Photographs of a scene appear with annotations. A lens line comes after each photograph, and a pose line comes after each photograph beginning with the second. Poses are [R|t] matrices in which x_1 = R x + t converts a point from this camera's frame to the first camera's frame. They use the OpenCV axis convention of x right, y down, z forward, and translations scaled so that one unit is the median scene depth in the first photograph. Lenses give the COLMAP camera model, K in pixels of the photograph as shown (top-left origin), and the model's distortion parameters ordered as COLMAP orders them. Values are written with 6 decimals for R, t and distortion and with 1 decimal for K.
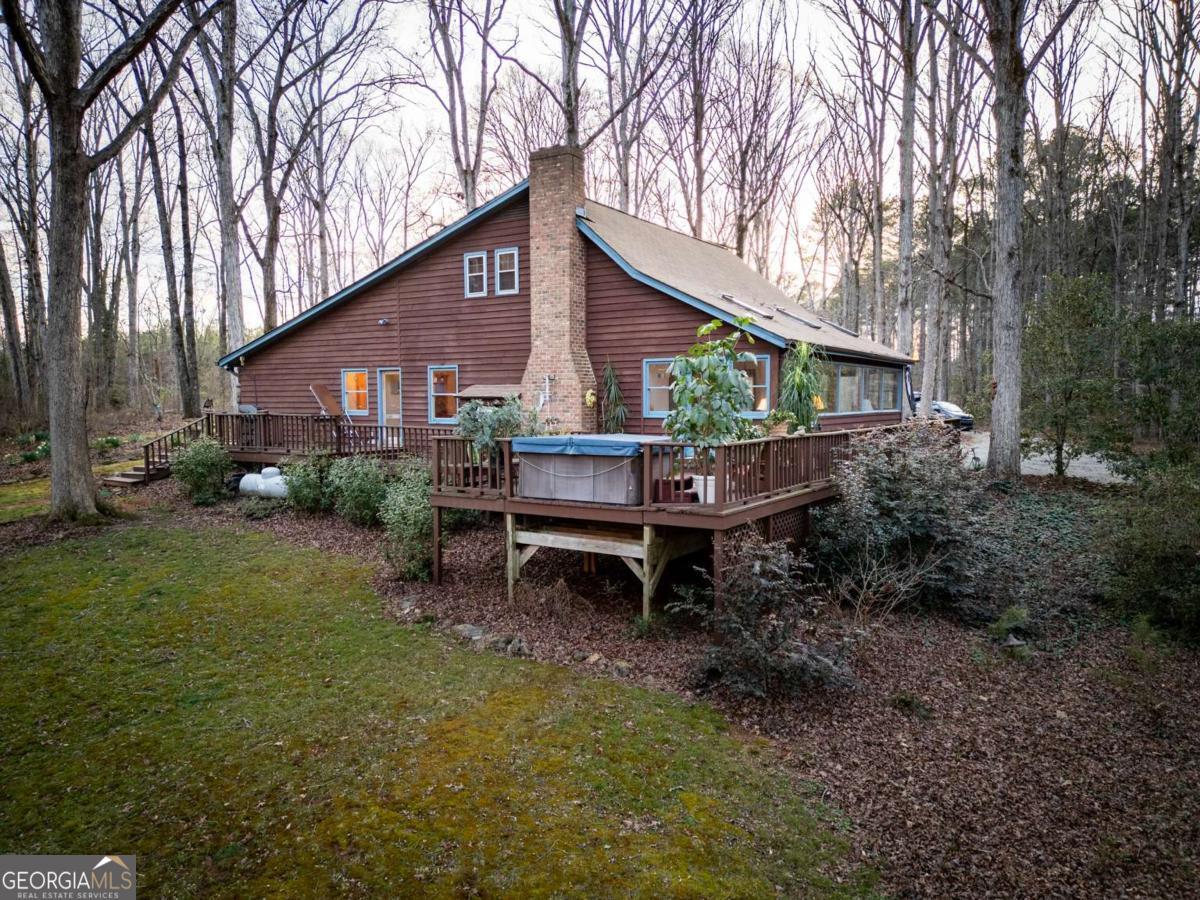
lens RADIAL K [[854.5, 0, 600.0], [0, 854.5, 450.0], [0, 0, 1]] dist [0.084429, -0.001001]
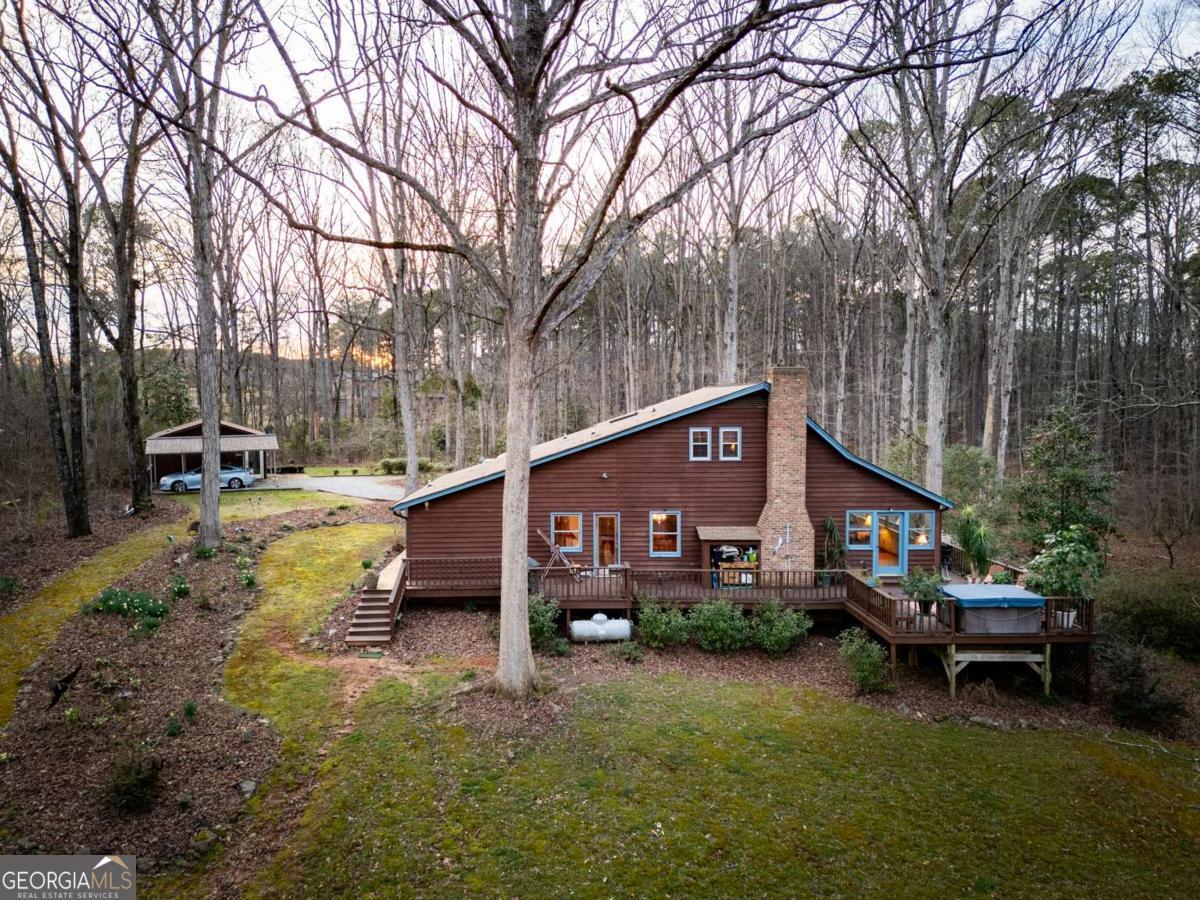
lens RADIAL K [[854.5, 0, 600.0], [0, 854.5, 450.0], [0, 0, 1]] dist [0.084429, -0.001001]
pose [[0.811873, -0.044822, 0.582111, -1.062409], [0.031598, 0.998961, 0.032849, -0.248051], [-0.582978, -0.008276, 0.812446, 0.015044]]
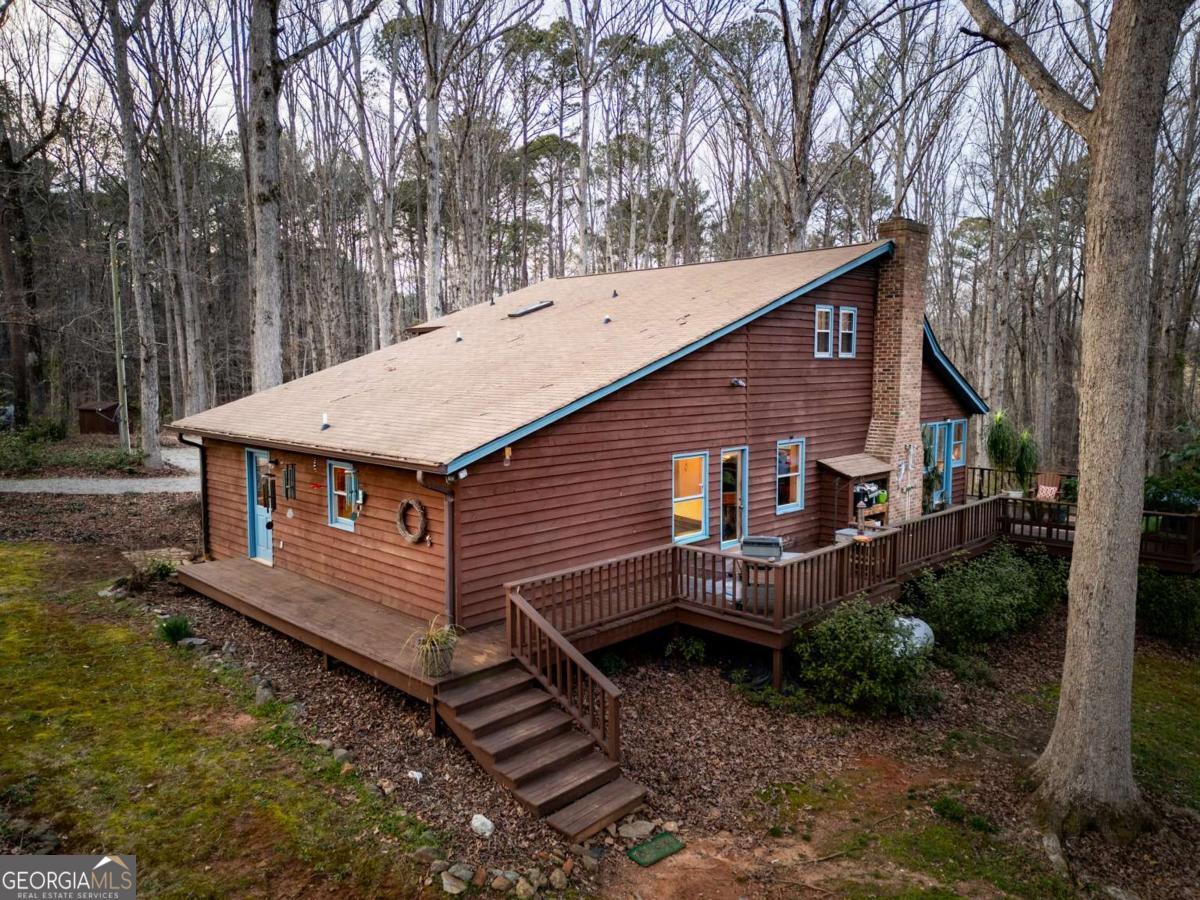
lens RADIAL K [[854.5, 0, 600.0], [0, 854.5, 450.0], [0, 0, 1]] dist [0.084429, -0.001001]
pose [[0.204634, -0.096679, 0.974052, -1.052886], [0.055288, 0.994663, 0.087110, -0.177222], [-0.977276, 0.036027, 0.208887, 1.063697]]
